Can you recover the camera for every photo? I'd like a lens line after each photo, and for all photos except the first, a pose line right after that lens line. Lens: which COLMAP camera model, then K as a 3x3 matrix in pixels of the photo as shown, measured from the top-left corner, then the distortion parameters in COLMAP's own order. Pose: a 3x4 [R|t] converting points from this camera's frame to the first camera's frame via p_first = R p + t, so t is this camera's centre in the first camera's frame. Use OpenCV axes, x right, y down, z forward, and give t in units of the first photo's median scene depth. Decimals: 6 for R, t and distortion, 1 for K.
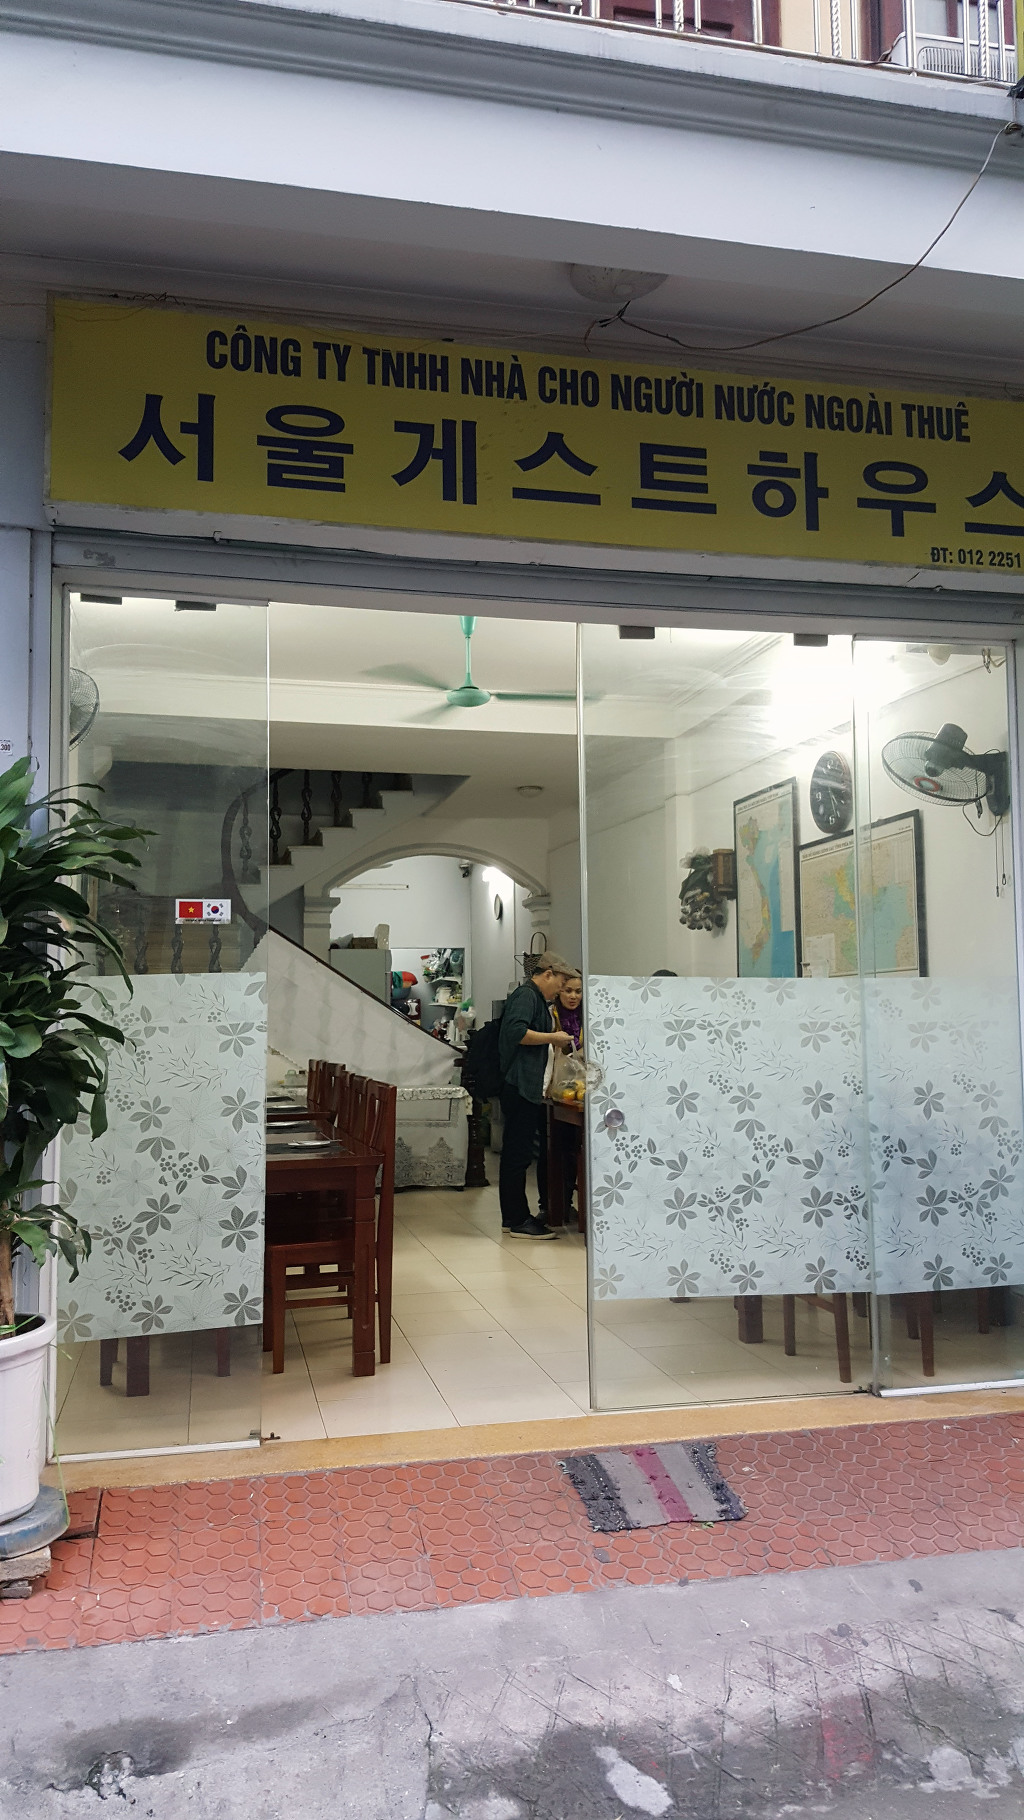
lens RADIAL K [[1330.1, 0, 512.0], [0, 1330.1, 910.0], [0, 0, 1]] dist [0.114314, -0.146490]
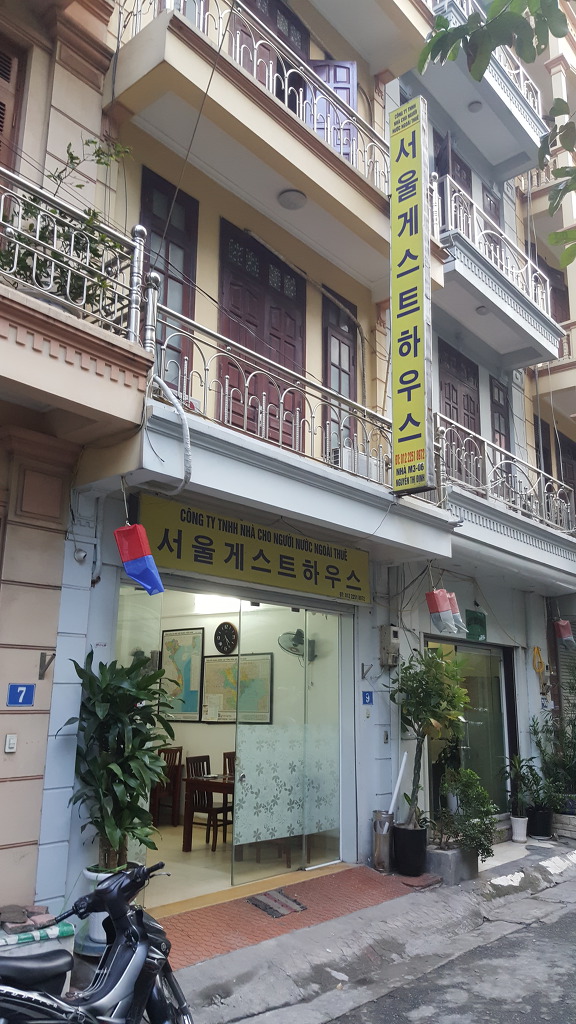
lens RADIAL K [[748.4, 0, 288.0], [0, 748.4, 512.0], [0, 0, 1]] dist [0.114314, -0.146490]
pose [[0.806916, 0.160287, 0.568502, -0.878515], [-0.066709, 0.981048, -0.181917, -0.116245], [-0.586887, 0.108867, 0.802317, -0.436652]]
